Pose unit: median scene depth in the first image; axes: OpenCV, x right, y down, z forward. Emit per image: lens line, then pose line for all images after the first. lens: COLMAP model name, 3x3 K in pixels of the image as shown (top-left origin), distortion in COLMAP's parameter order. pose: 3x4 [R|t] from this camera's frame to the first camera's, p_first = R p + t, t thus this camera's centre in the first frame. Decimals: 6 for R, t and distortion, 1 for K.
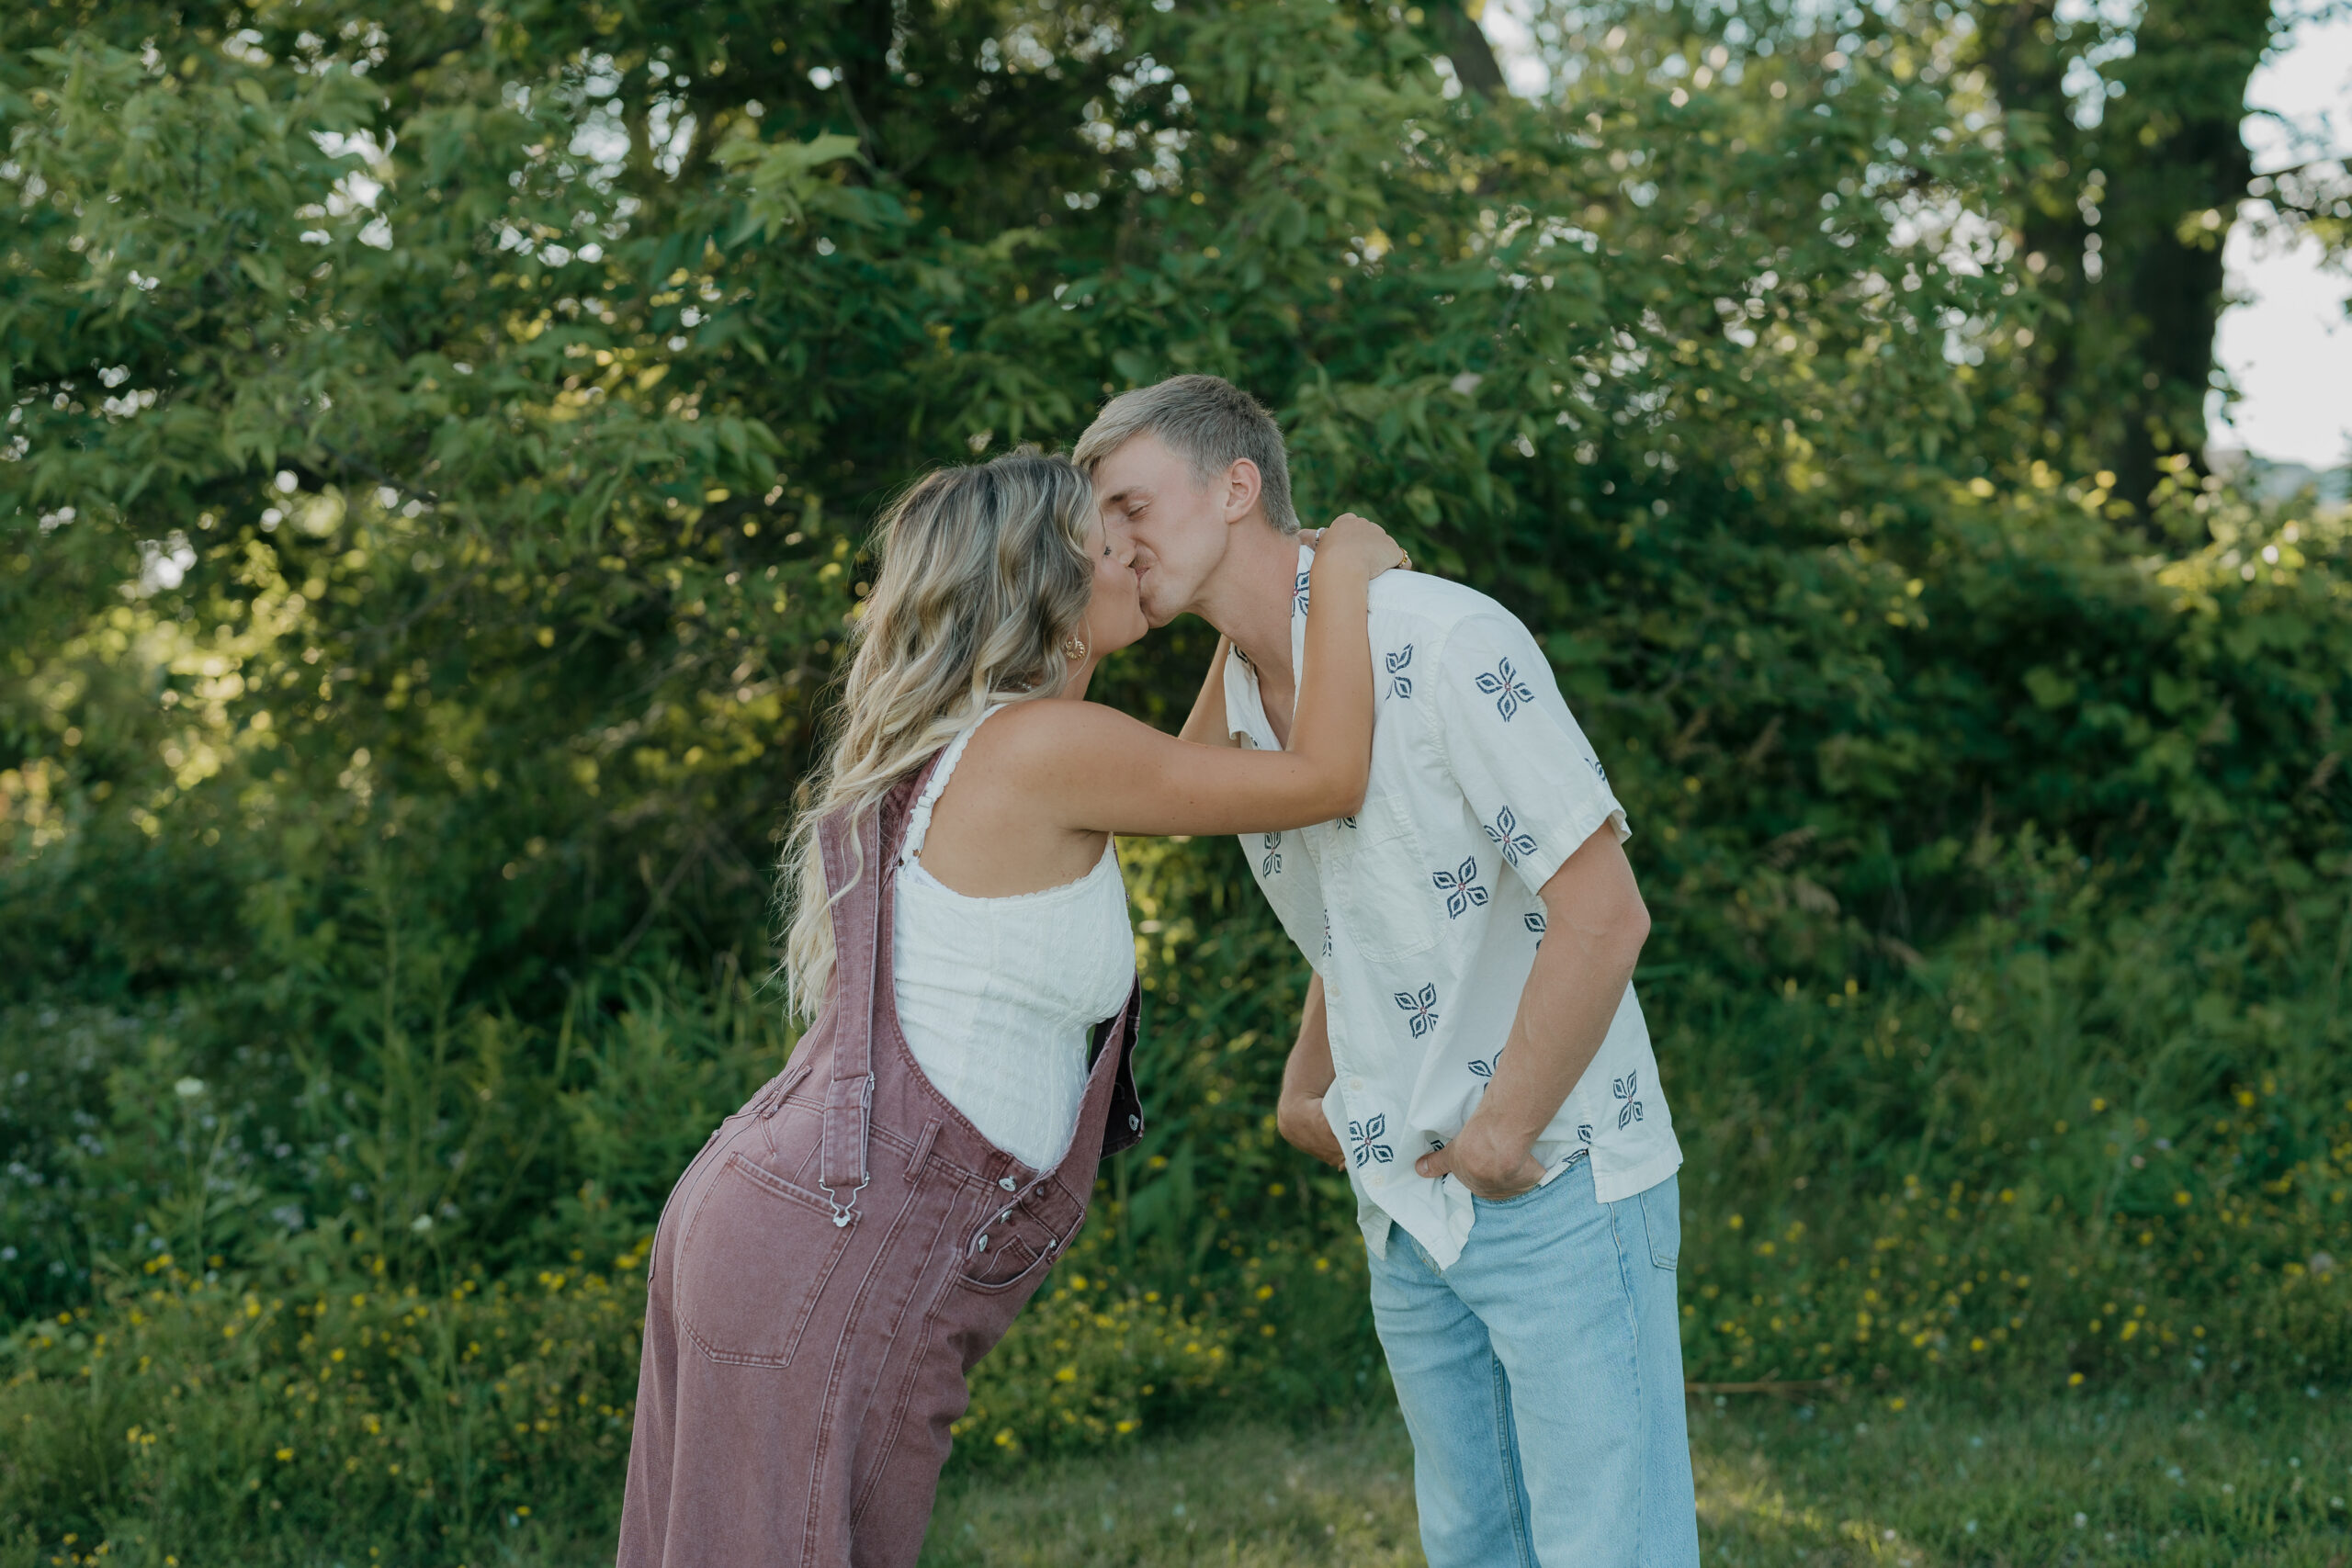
lens RADIAL K [[3363.5, 0, 1200.5], [0, 3363.5, 794.1], [0, 0, 1]] dist [-0.000372, 0.046069]
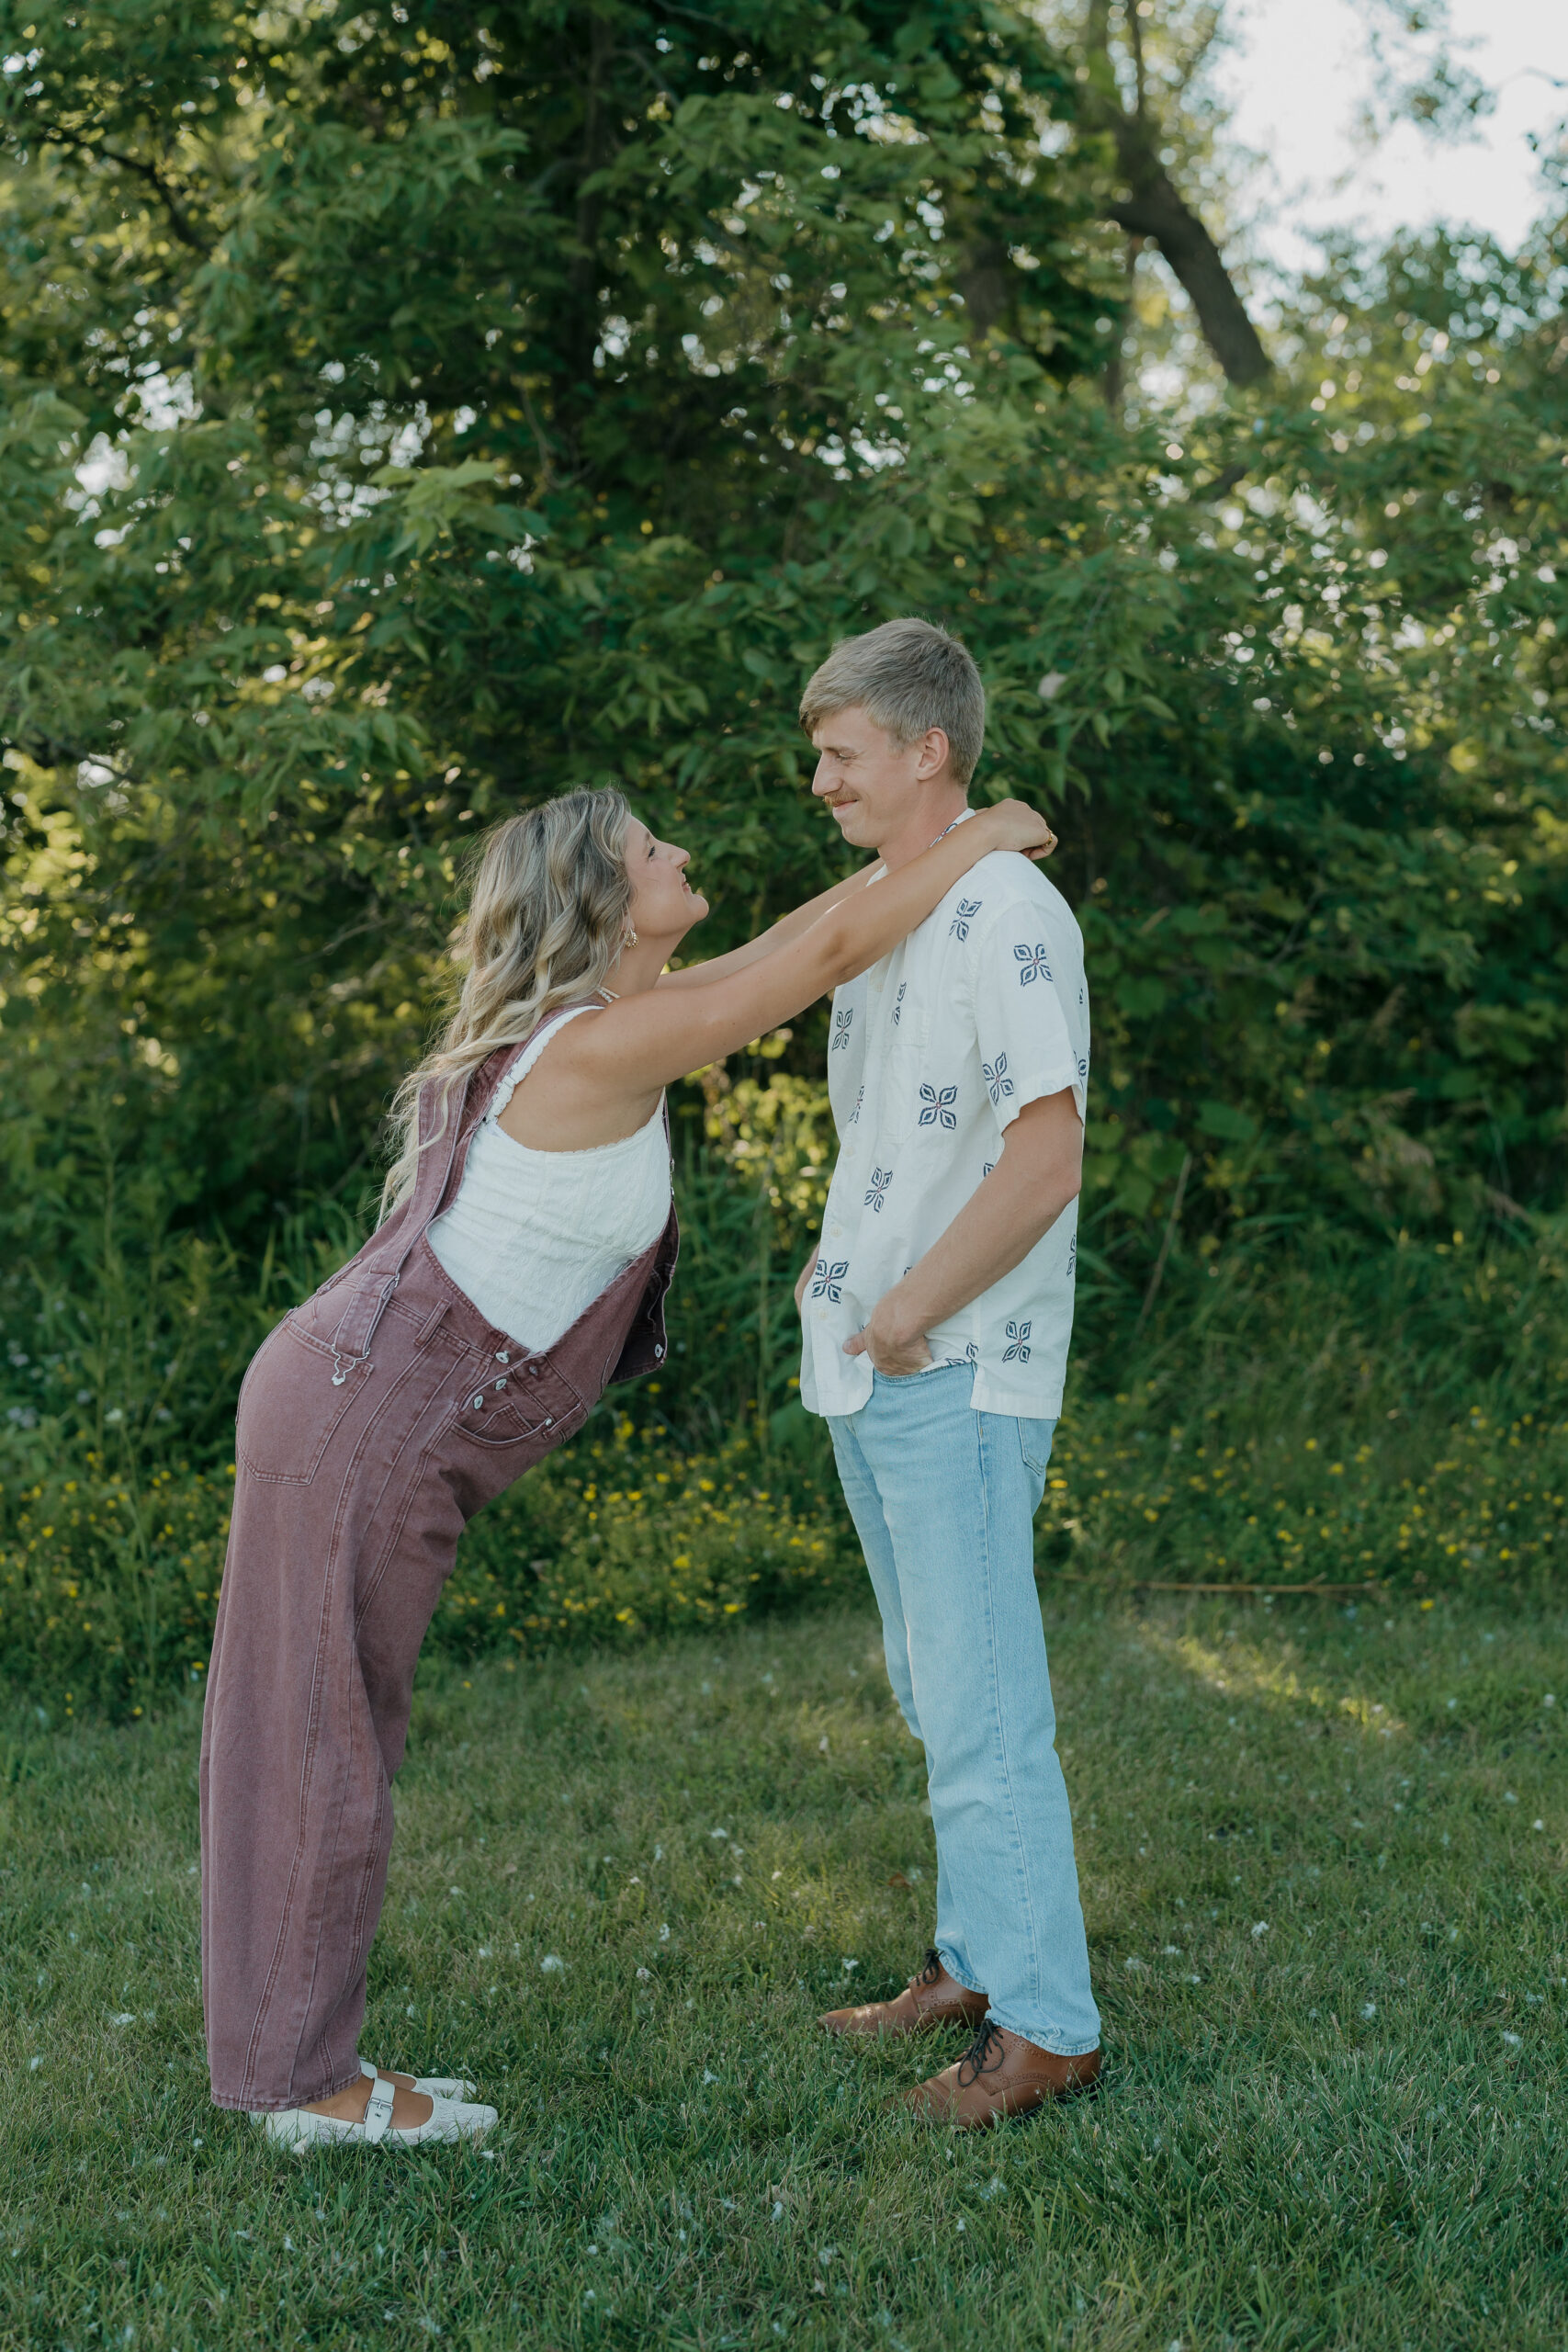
lens RADIAL K [[3271.4, 0, 784.0], [0, 3271.4, 1176.0], [0, 0, 1]] dist [-0.024428, 0.390658]
pose [[0.998274, 0.014528, -0.056900, 0.052540], [-0.012385, 0.999208, 0.037826, 0.000992], [0.057404, -0.037056, 0.997663, -0.085670]]
